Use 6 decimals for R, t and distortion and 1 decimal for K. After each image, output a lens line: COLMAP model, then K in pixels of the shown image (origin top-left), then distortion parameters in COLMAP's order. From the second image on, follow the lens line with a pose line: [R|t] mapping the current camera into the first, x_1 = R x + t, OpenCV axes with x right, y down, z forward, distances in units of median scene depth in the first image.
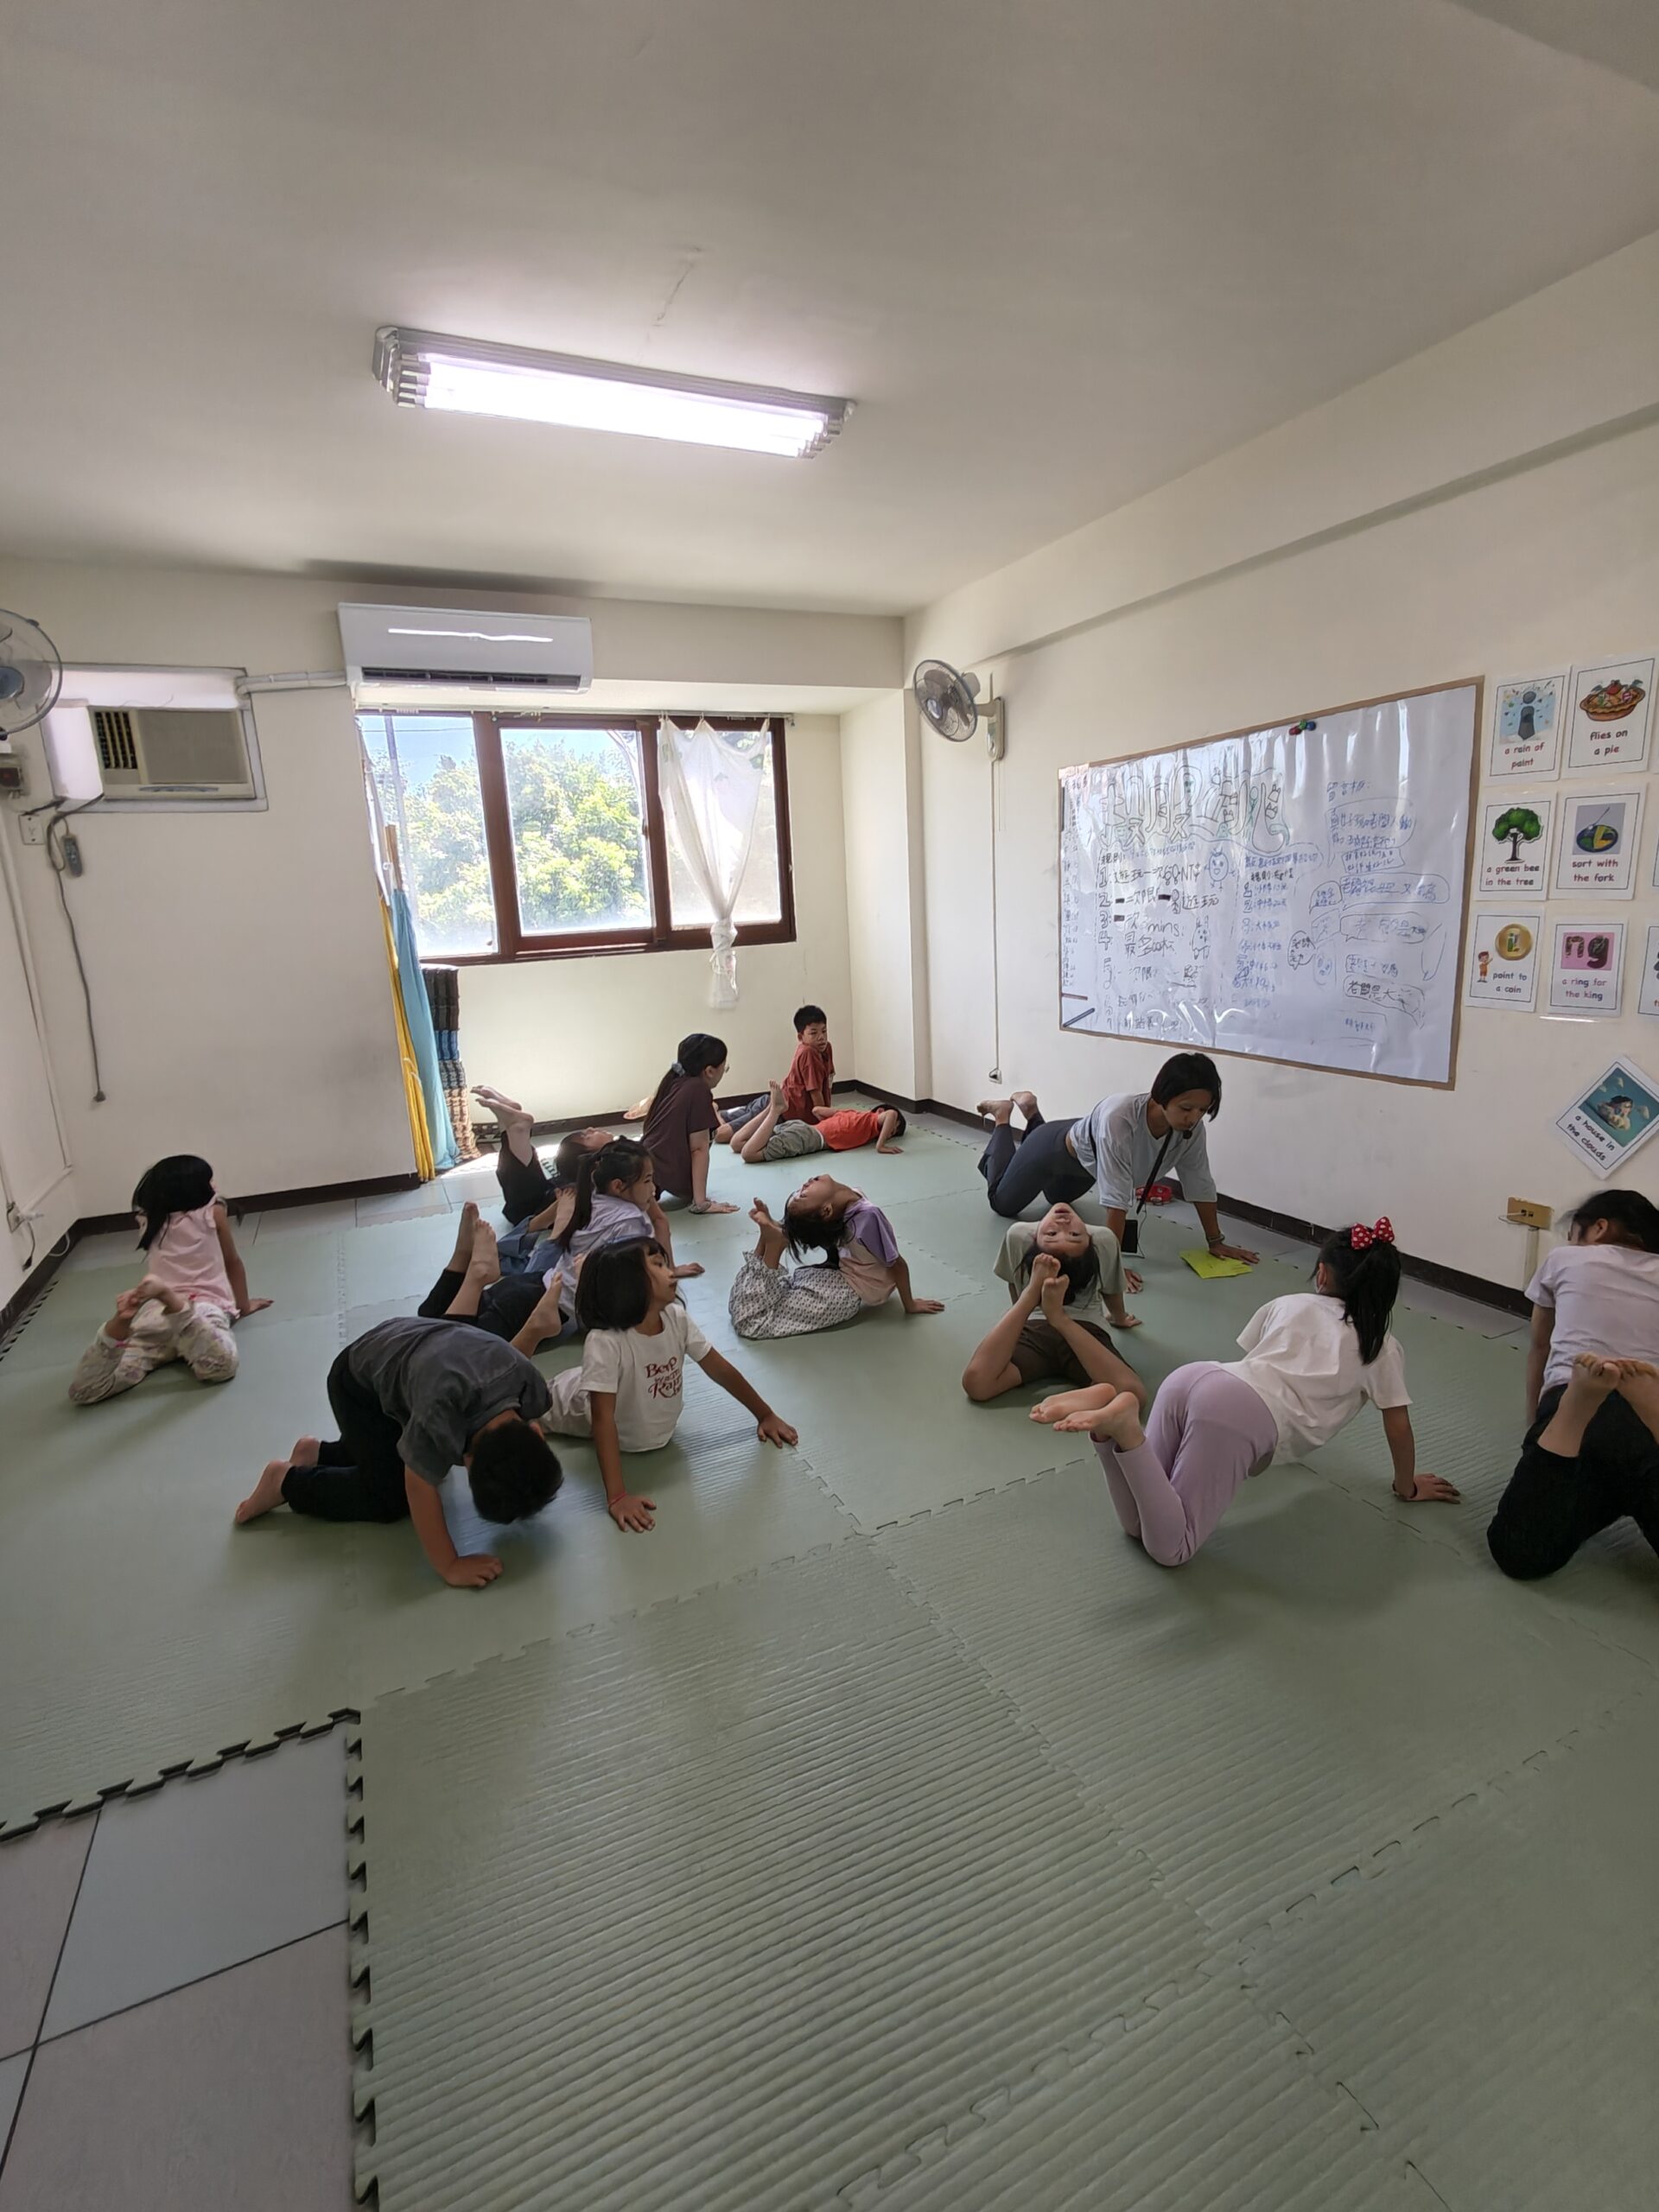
lens RADIAL K [[1026.1, 0, 827.9], [0, 1026.1, 1100.9], [0, 0, 1]] dist [-0.004149, 0.000485]
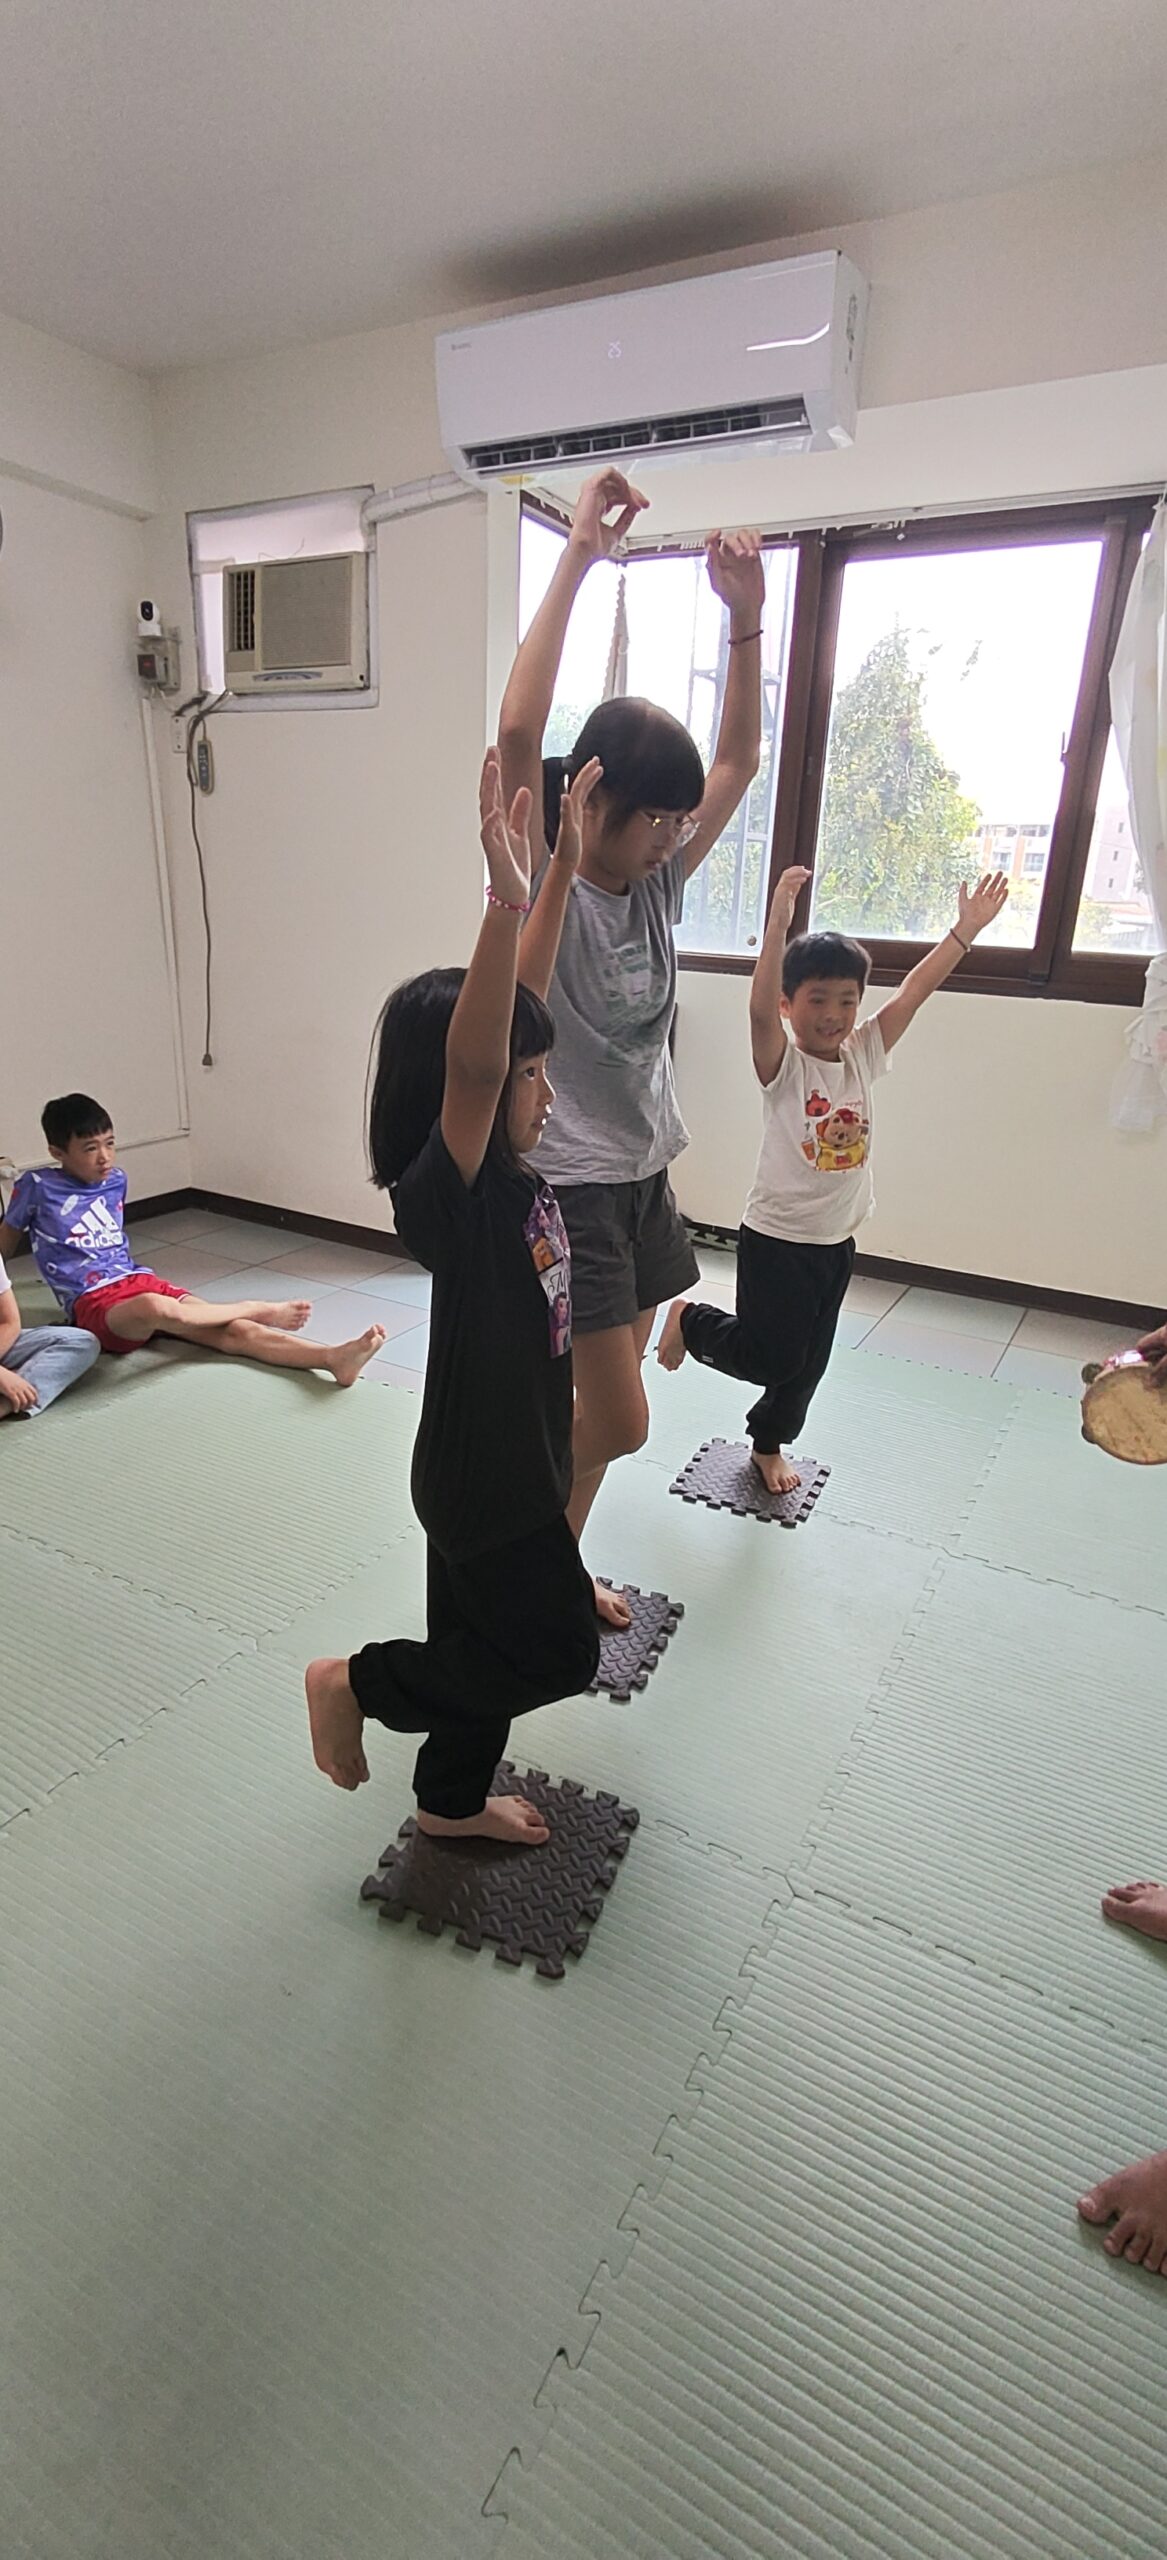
lens RADIAL K [[1115.3, 0, 593.0], [0, 1115.3, 1277.2], [0, 0, 1]] dist [-0.009608, -0.000327]
pose [[0.591265, 0.344424, -0.729231, 0.259629], [-0.231184, 0.938655, 0.255893, -0.161485], [0.772632, 0.017286, 0.634619, 0.708171]]
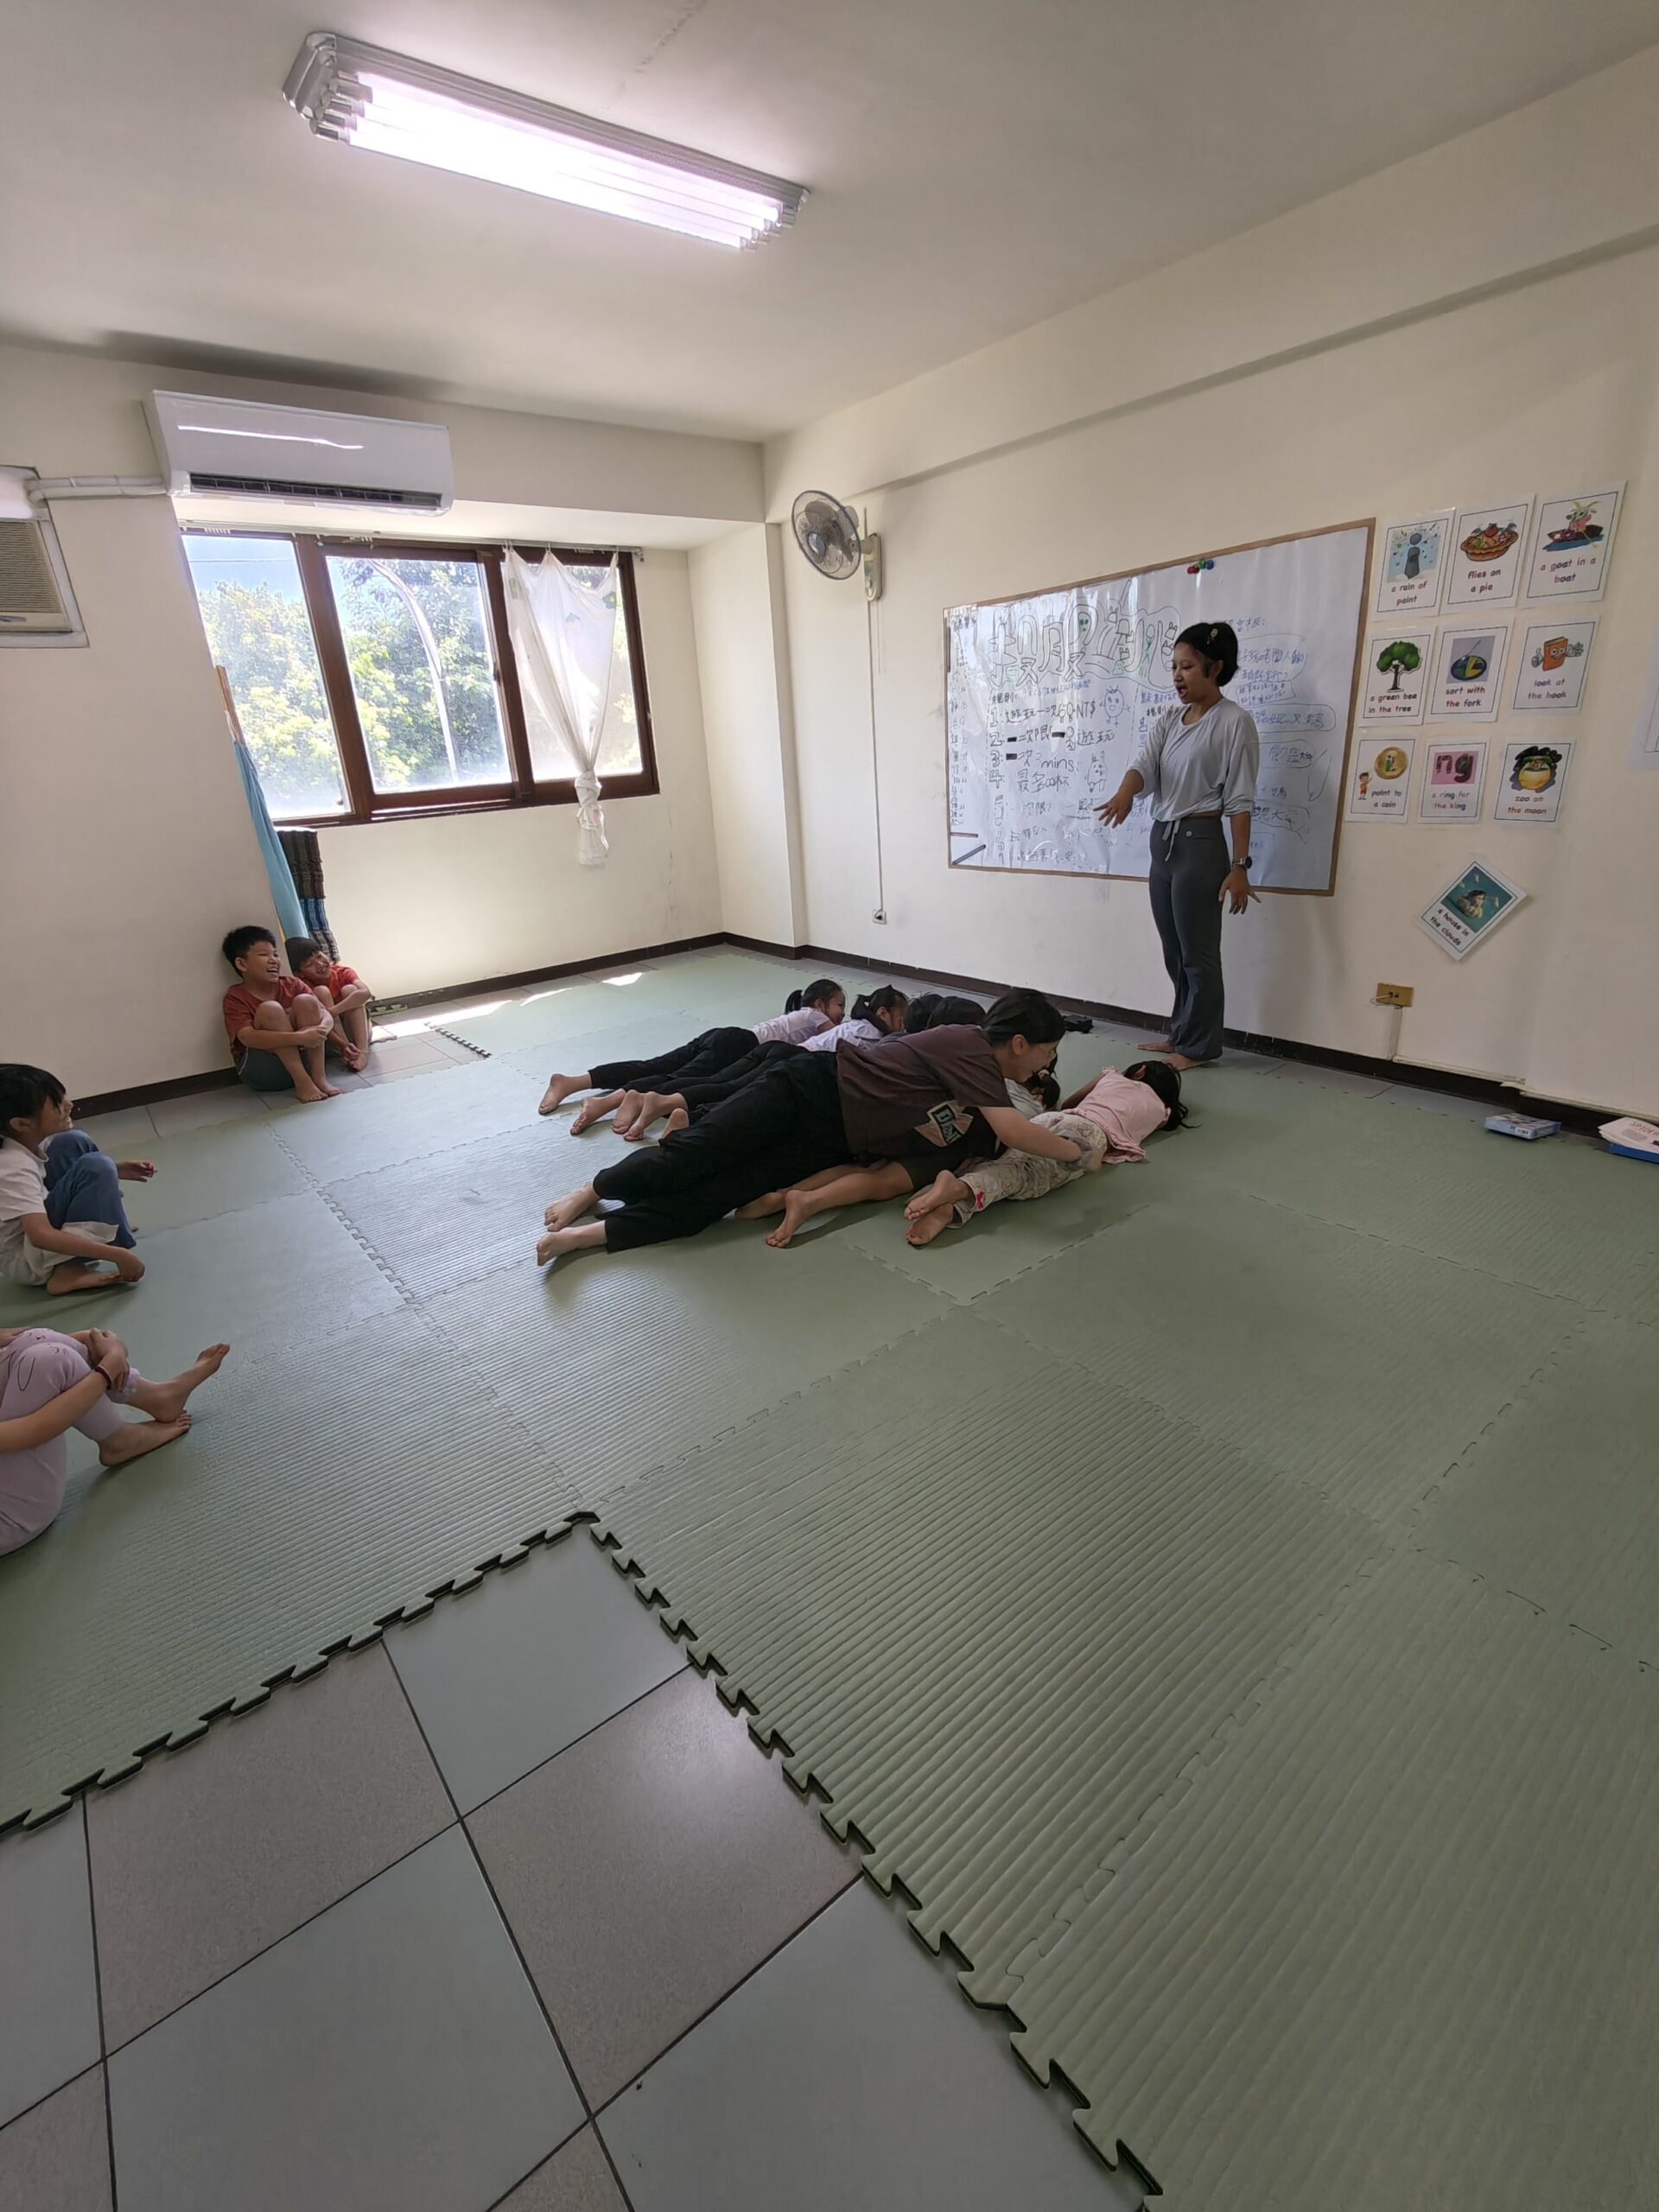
lens RADIAL K [[985.3, 0, 829.3], [0, 985.3, 1104.7], [0, 0, 1]] dist [0.000317, -0.000426]
pose [[0.972801, -0.093569, 0.211905, -0.166581], [0.062398, 0.986823, 0.149289, 0.016212], [-0.223082, -0.132006, 0.965820, 0.001242]]
